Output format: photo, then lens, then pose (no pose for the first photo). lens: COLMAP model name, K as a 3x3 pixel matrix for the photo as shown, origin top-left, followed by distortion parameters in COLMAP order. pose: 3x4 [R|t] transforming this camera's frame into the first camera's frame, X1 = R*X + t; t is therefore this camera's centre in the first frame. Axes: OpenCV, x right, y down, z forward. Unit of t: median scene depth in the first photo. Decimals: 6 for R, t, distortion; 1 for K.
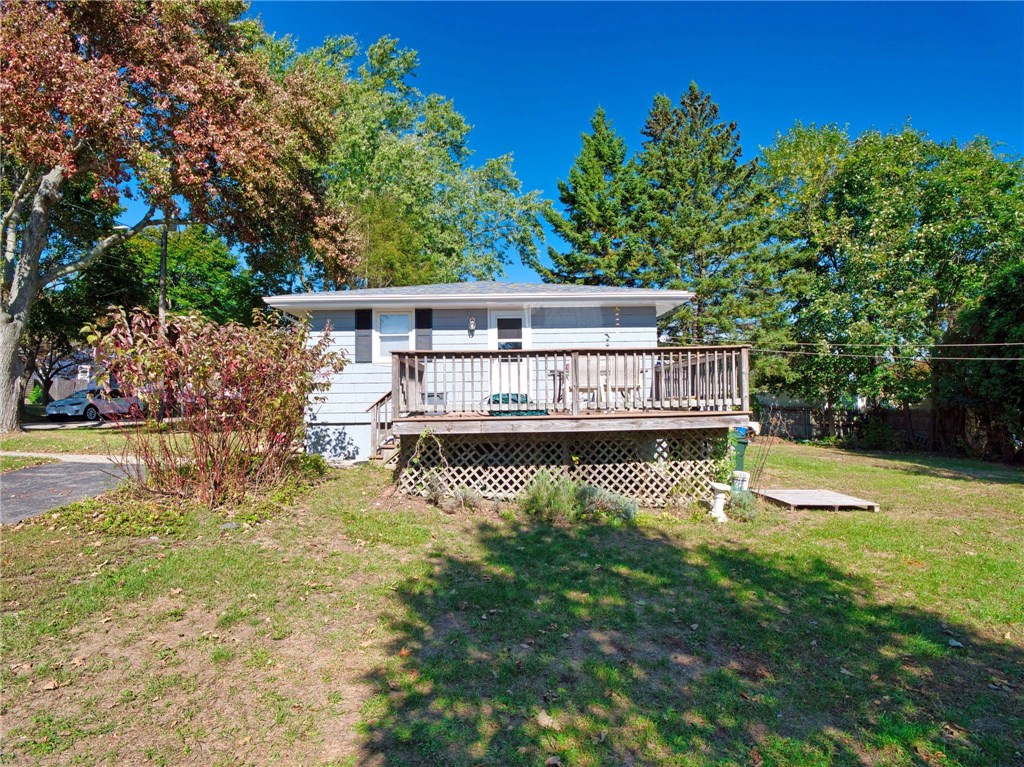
lens RADIAL K [[498.0, 0, 514.8], [0, 498.0, 380.7], [0, 0, 1]] dist [-0.049744, -0.005461]
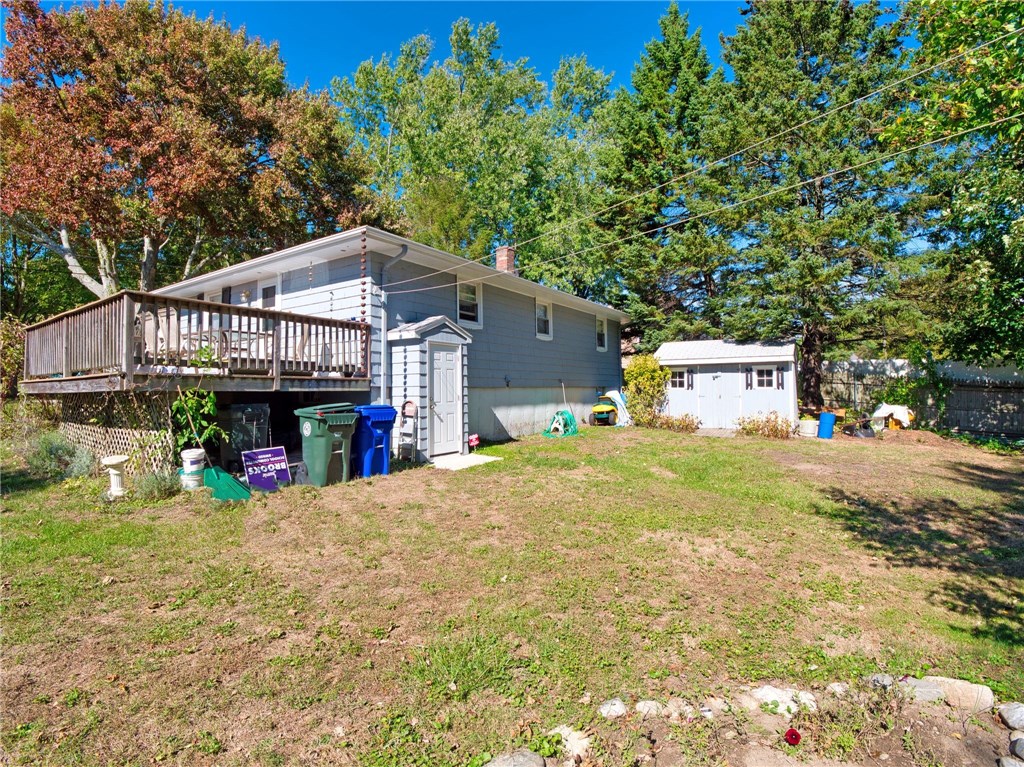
lens RADIAL K [[498.0, 0, 510.4], [0, 498.0, 378.3], [0, 0, 1]] dist [-0.049744, -0.005461]
pose [[0.814999, -0.007586, -0.579413, 0.482724], [0.026635, 0.999348, 0.024381, 0.022716], [0.578850, -0.035303, 0.814669, 0.245886]]
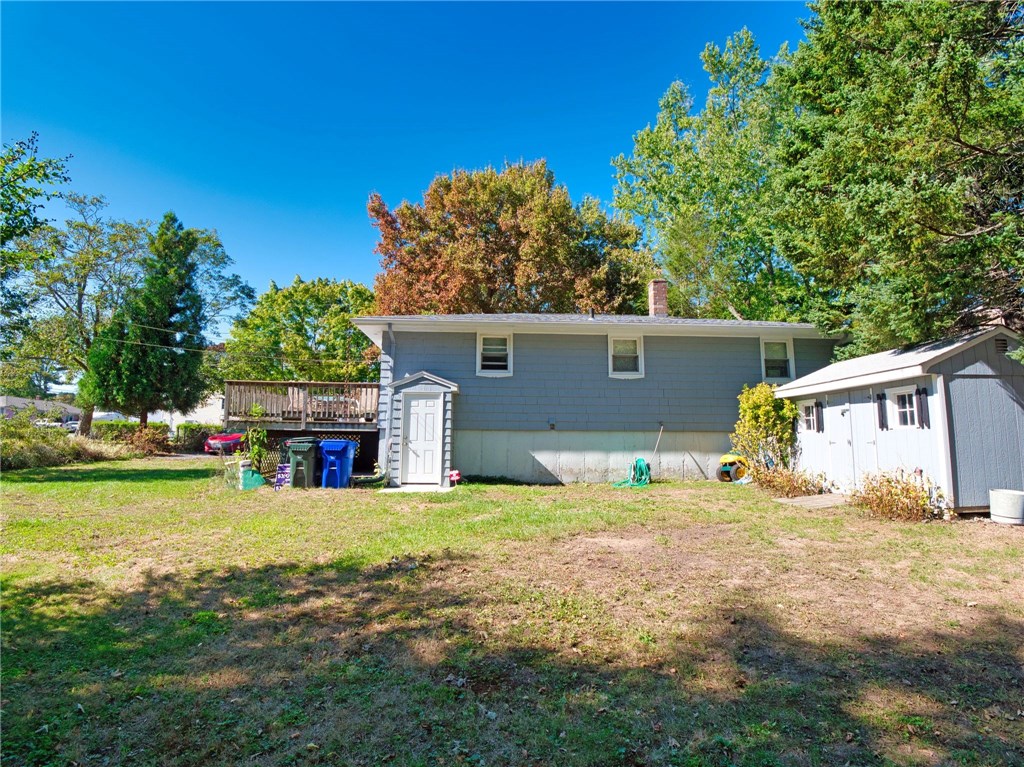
lens RADIAL K [[498.0, 0, 517.2], [0, 498.0, 389.2], [0, 0, 1]] dist [-0.049744, -0.005461]
pose [[0.017319, -0.099428, -0.994894, 0.722586], [0.041032, 0.994276, -0.098652, 0.054567], [0.999008, -0.039114, 0.021299, 0.662897]]
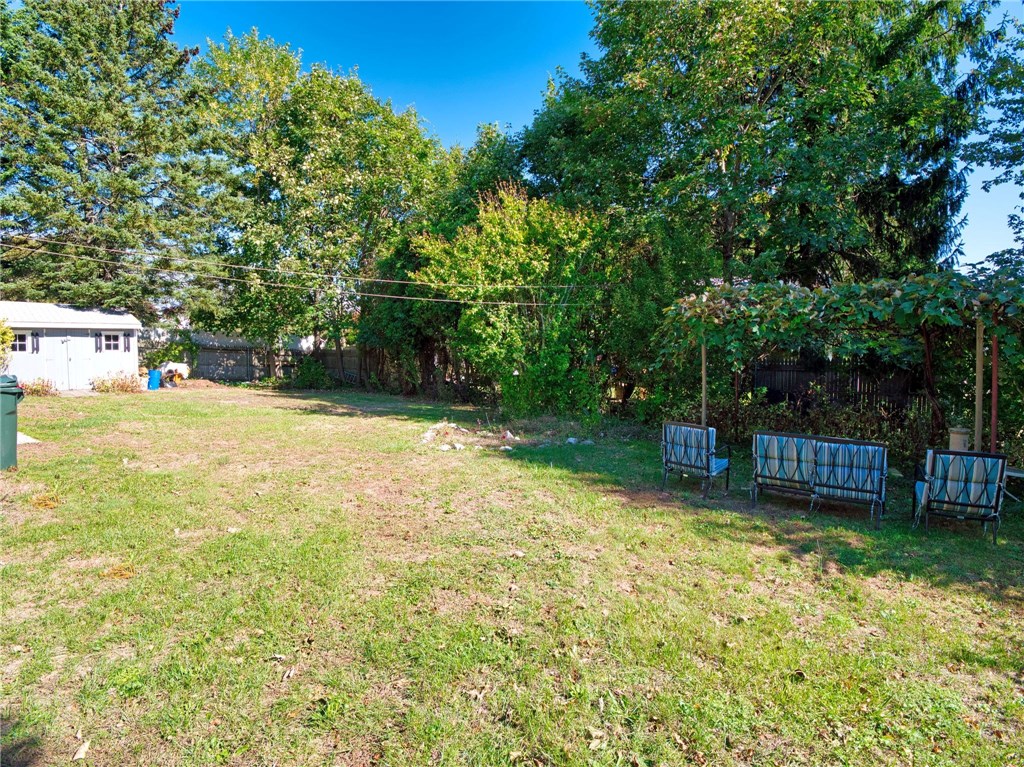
lens RADIAL K [[498.0, 0, 509.0], [0, 498.0, 386.0], [0, 0, 1]] dist [-0.049744, -0.005461]
pose [[0.586227, -0.055089, 0.808272, 0.149795], [-0.048251, 0.993540, 0.102713, 0.009325], [-0.808709, -0.099213, 0.579782, 0.051521]]
